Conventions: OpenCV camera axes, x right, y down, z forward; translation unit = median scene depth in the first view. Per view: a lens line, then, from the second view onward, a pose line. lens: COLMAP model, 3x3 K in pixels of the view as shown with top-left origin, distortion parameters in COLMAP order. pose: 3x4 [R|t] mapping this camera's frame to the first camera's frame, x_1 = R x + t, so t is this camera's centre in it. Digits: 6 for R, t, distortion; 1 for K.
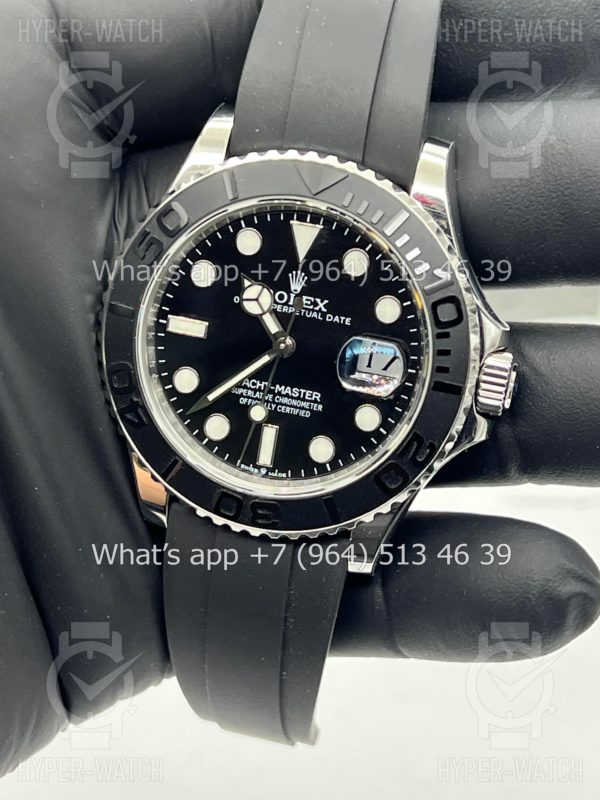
lens RADIAL K [[1789.4, 0, 292.2], [0, 1789.4, 405.0], [0, 0, 1]] dist [0.172282, 0.000000]
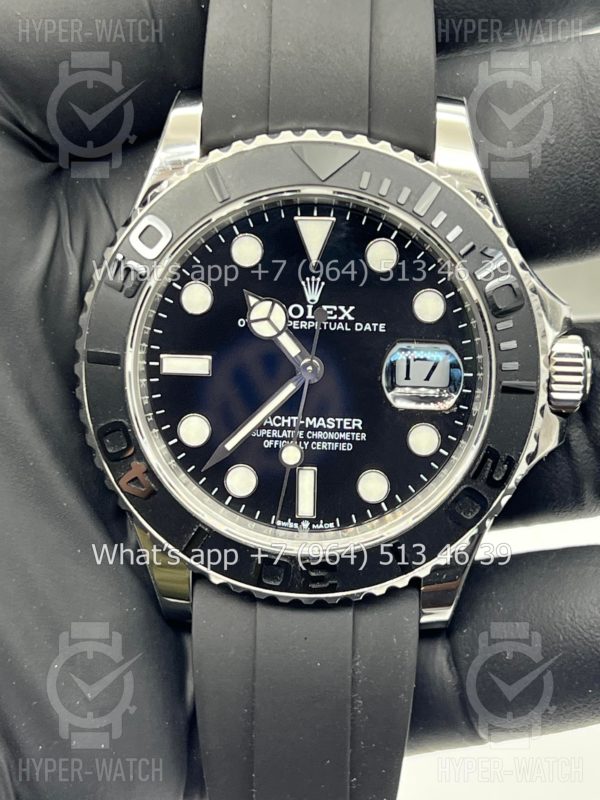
lens RADIAL K [[1789.4, 0, 303.5], [0, 1789.4, 400.8], [0, 0, 1]] dist [0.172282, 0.000000]
pose [[0.978219, -0.157895, 0.134744, -0.119870], [0.161781, 0.986656, -0.018326, -0.004153], [-0.130052, 0.039726, 0.990711, 0.187468]]
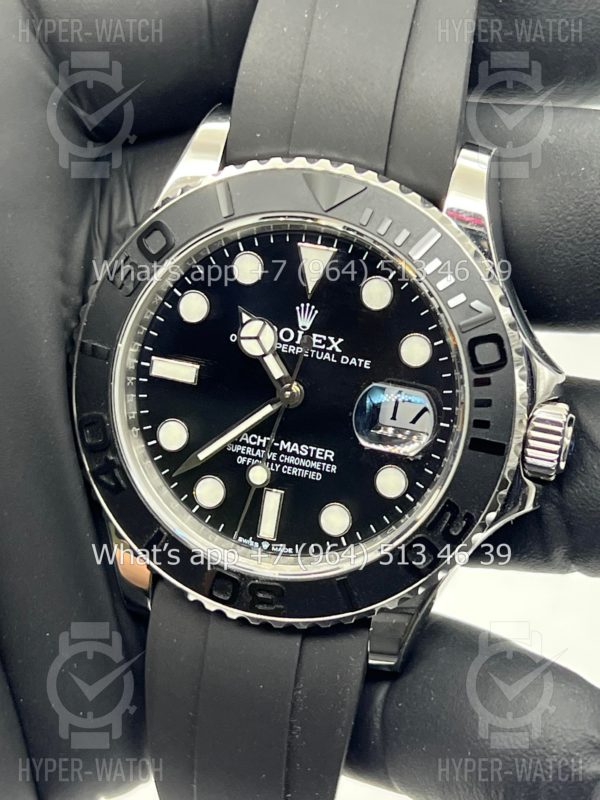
lens RADIAL K [[1789.4, 0, 299.2], [0, 1789.4, 395.4], [0, 0, 1]] dist [0.172282, 0.000000]
pose [[0.999502, 0.002409, -0.031452, 0.025627], [-0.003329, 0.999566, -0.029257, -0.008175], [0.031368, 0.029348, 0.999077, 0.174863]]
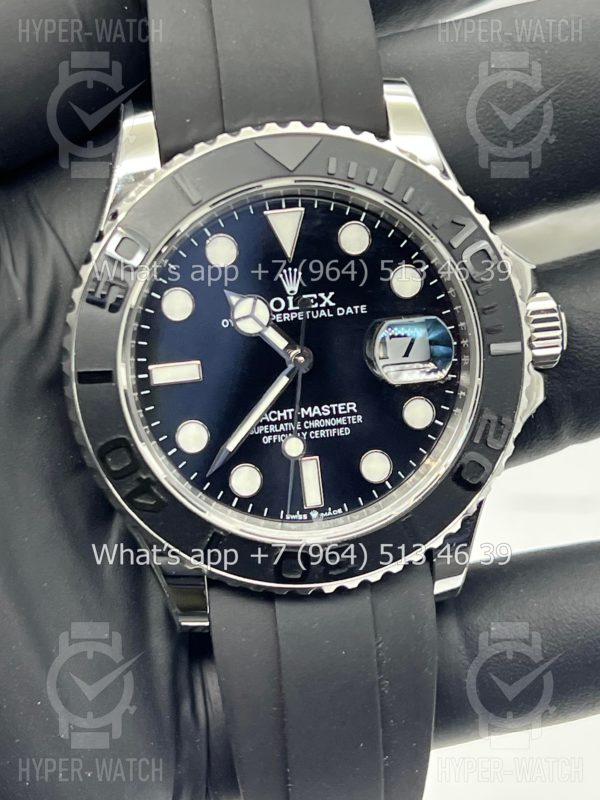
lens RADIAL K [[1789.4, 0, 296.1], [0, 1789.4, 403.8], [0, 0, 1]] dist [0.172282, 0.000000]
pose [[0.915098, -0.289062, 0.281138, -0.243210], [0.303849, 0.952673, -0.009495, -0.006261], [-0.265088, 0.094112, 0.959620, 0.209997]]
